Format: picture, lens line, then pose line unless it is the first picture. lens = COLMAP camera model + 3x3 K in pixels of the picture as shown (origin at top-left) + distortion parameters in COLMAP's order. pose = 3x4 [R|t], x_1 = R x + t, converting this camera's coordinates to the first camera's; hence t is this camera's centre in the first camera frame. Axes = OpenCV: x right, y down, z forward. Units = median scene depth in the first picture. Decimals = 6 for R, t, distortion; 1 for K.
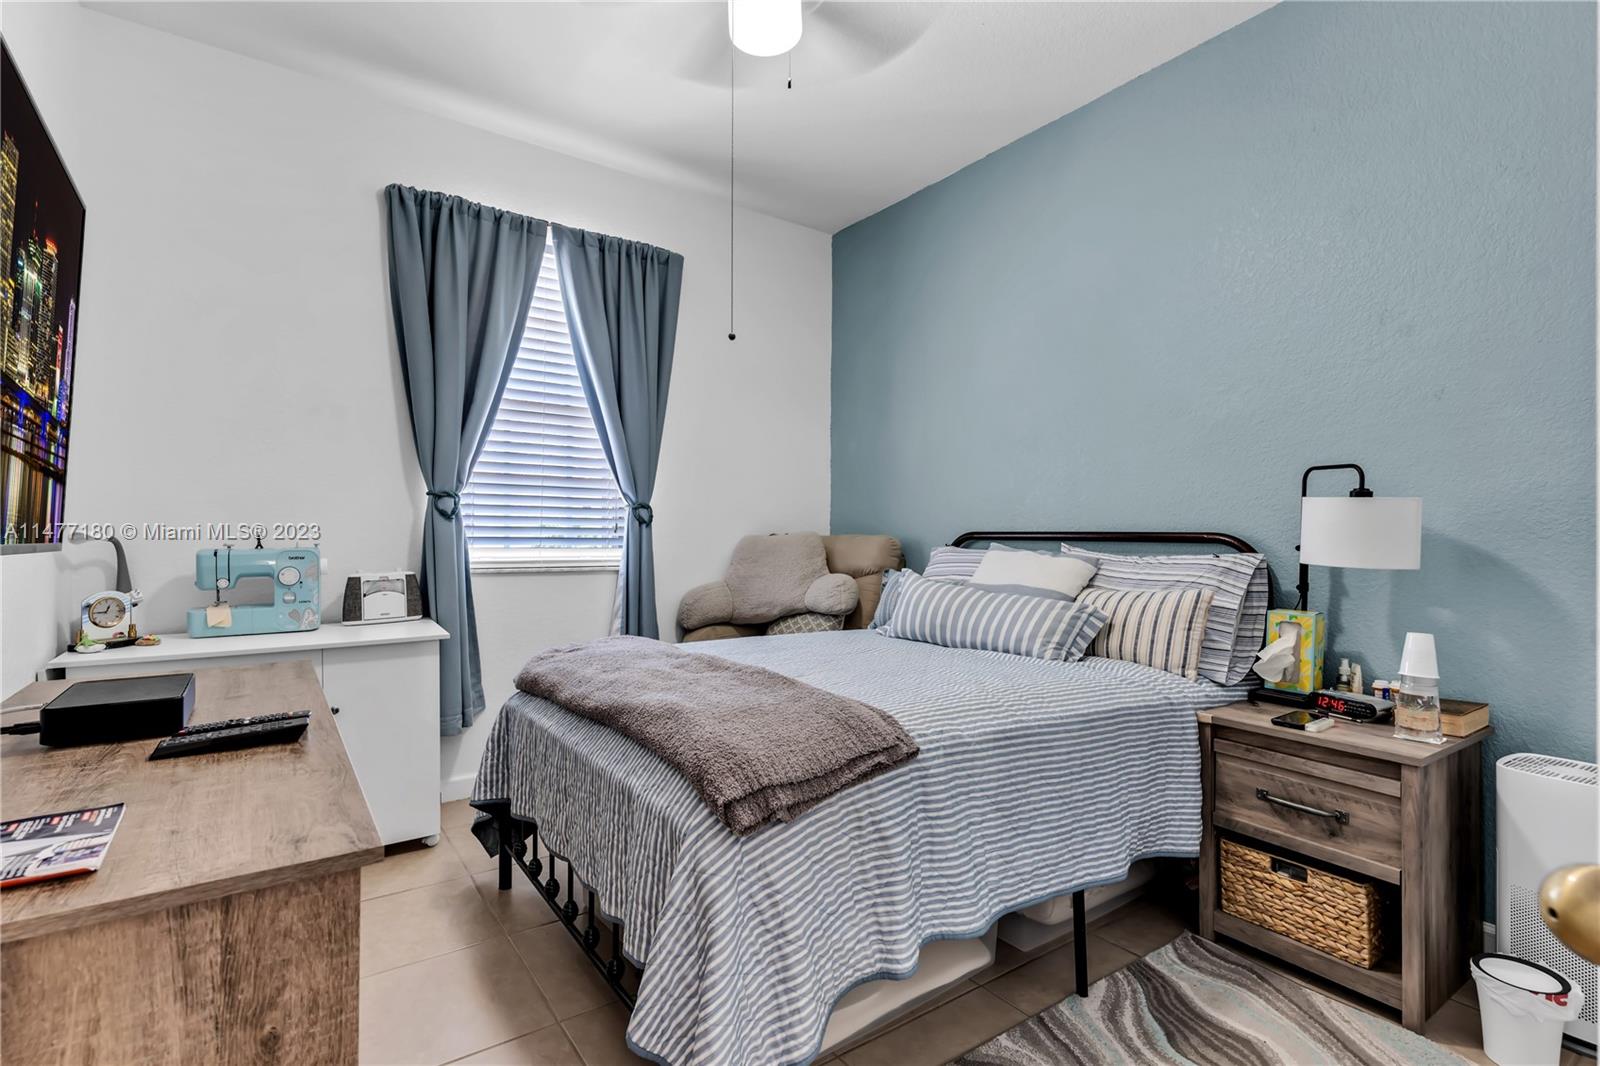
lens RADIAL K [[843.3, 0, 797.4], [0, 843.3, 521.9], [0, 0, 1]] dist [0.001082, 0.000017]
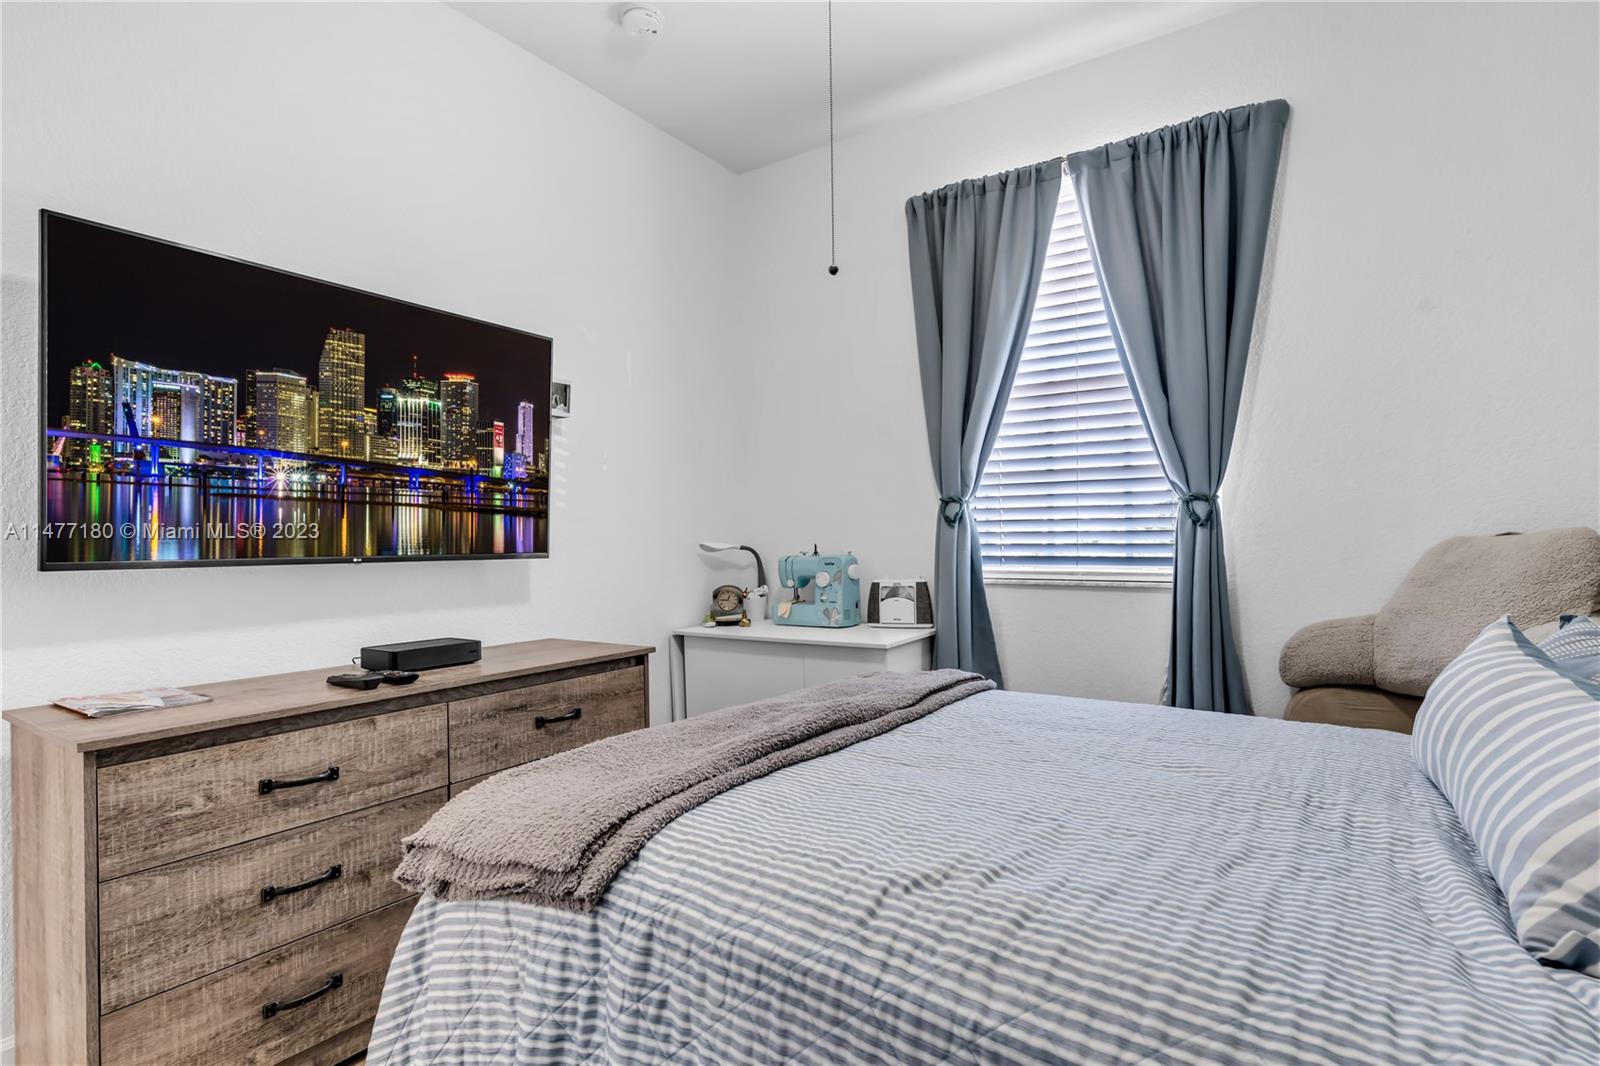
lens RADIAL K [[843.3, 0, 797.2], [0, 843.3, 537.6], [0, 0, 1]] dist [0.001082, 0.000017]
pose [[0.287794, -0.010407, -0.957636, 0.430670], [0.026886, 0.999635, -0.002783, 0.007426], [0.957315, -0.024946, 0.287968, 0.539521]]
